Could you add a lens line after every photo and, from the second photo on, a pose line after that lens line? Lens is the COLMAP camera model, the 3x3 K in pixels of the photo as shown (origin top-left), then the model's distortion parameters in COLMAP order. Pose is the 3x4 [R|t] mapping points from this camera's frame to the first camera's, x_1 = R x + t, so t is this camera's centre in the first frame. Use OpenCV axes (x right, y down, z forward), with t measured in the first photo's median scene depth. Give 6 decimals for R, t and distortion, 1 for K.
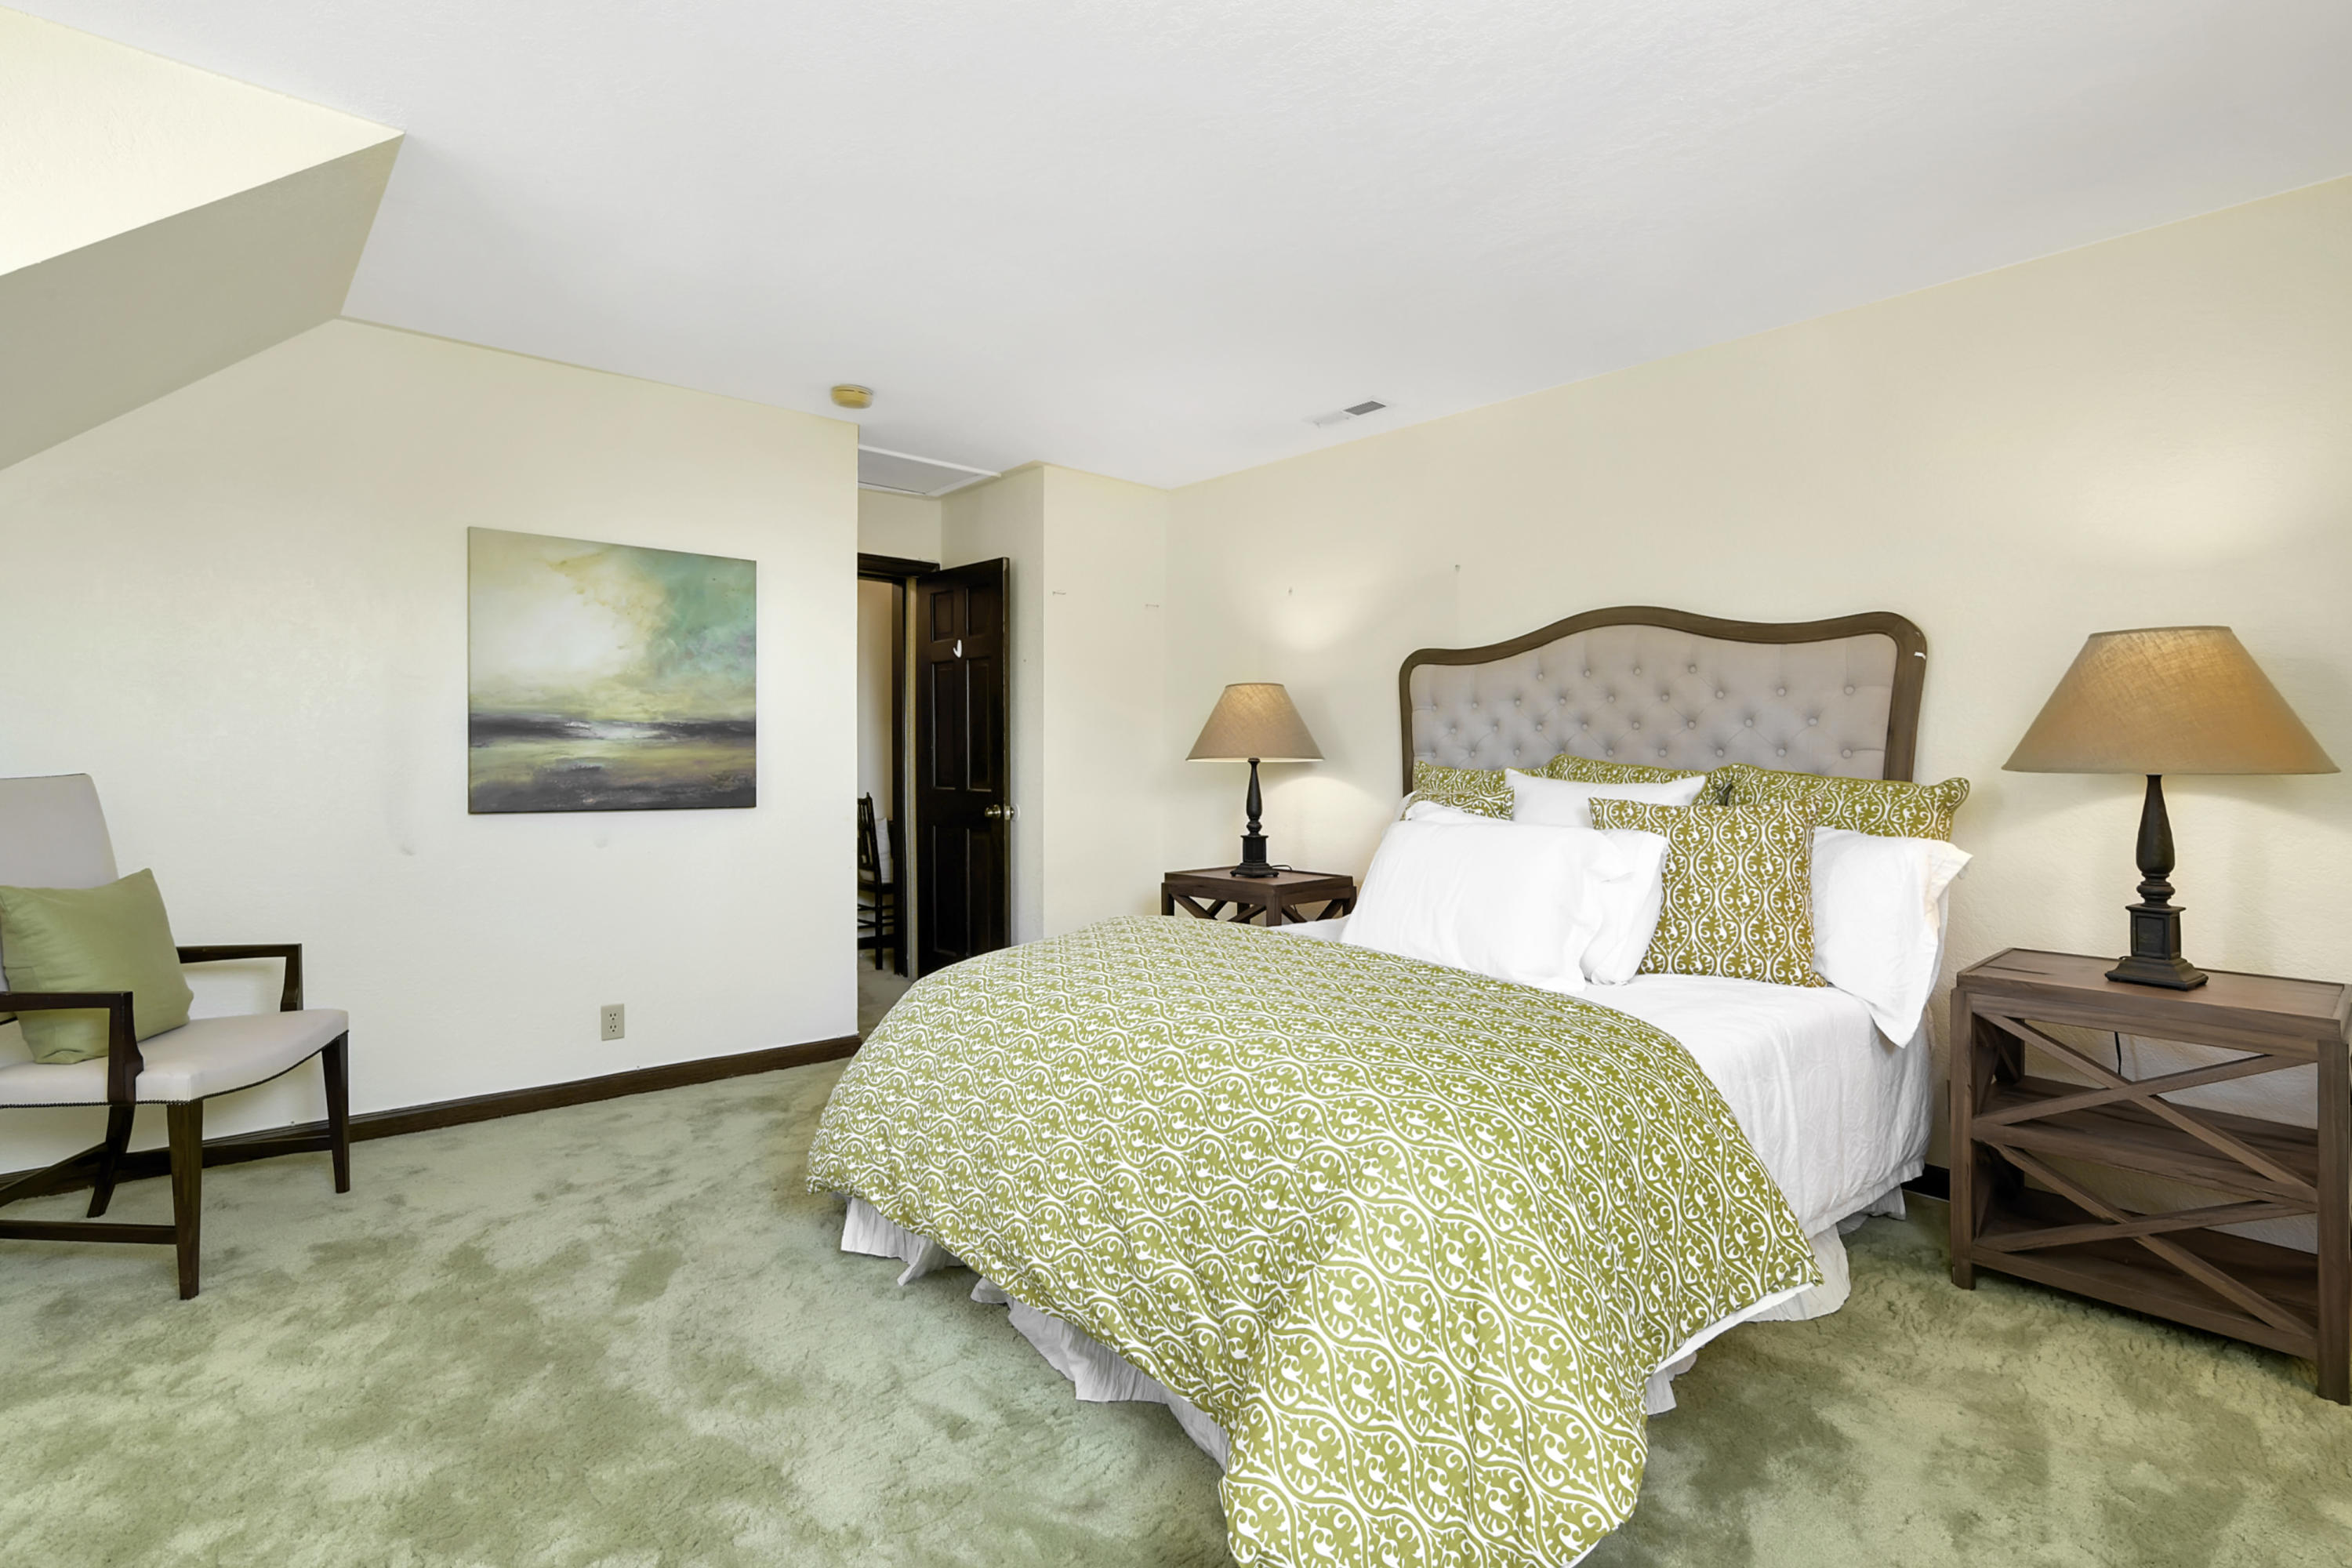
lens RADIAL K [[1124.8, 0, 1177.2], [0, 1124.8, 764.2], [0, 0, 1]] dist [-0.004039, -0.000086]
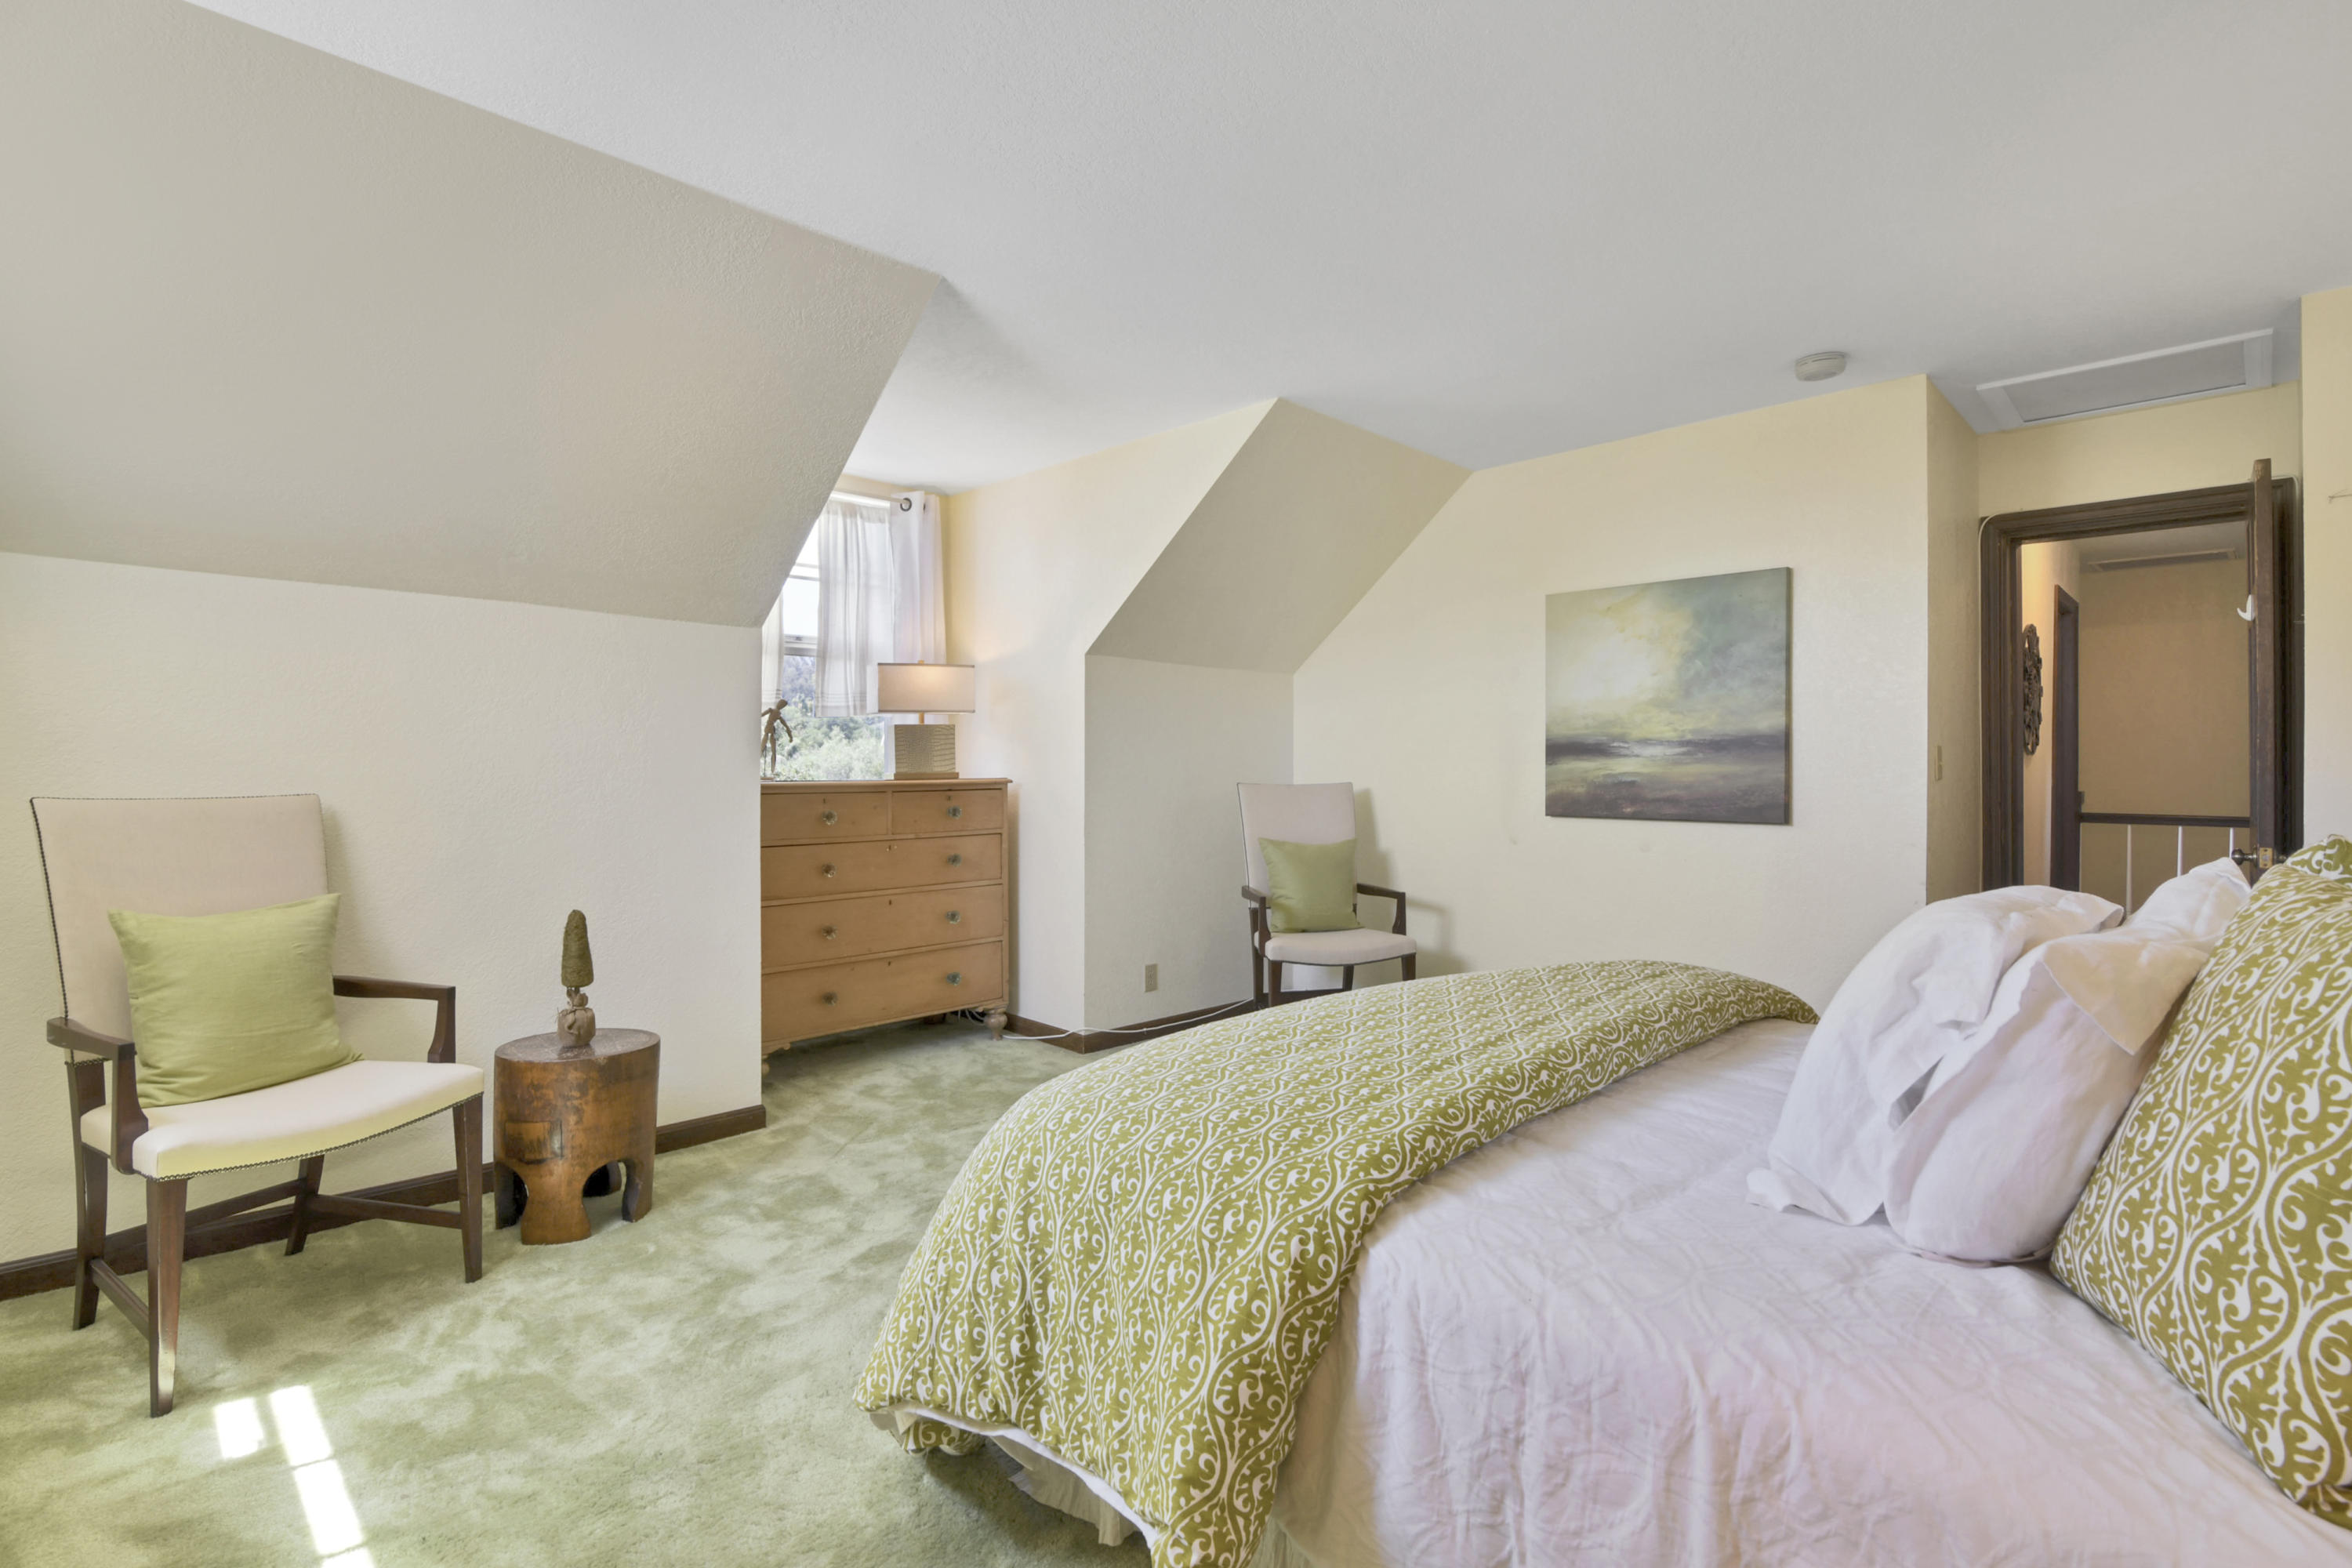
lens RADIAL K [[1124.8, 0, 1180.4], [0, 1124.8, 778.9], [0, 0, 1]] dist [-0.004039, -0.000086]
pose [[0.064109, 0.005794, -0.997926, 0.586148], [-0.006023, 0.999967, 0.005419, -0.002892], [0.997925, 0.005663, 0.064142, 0.453868]]
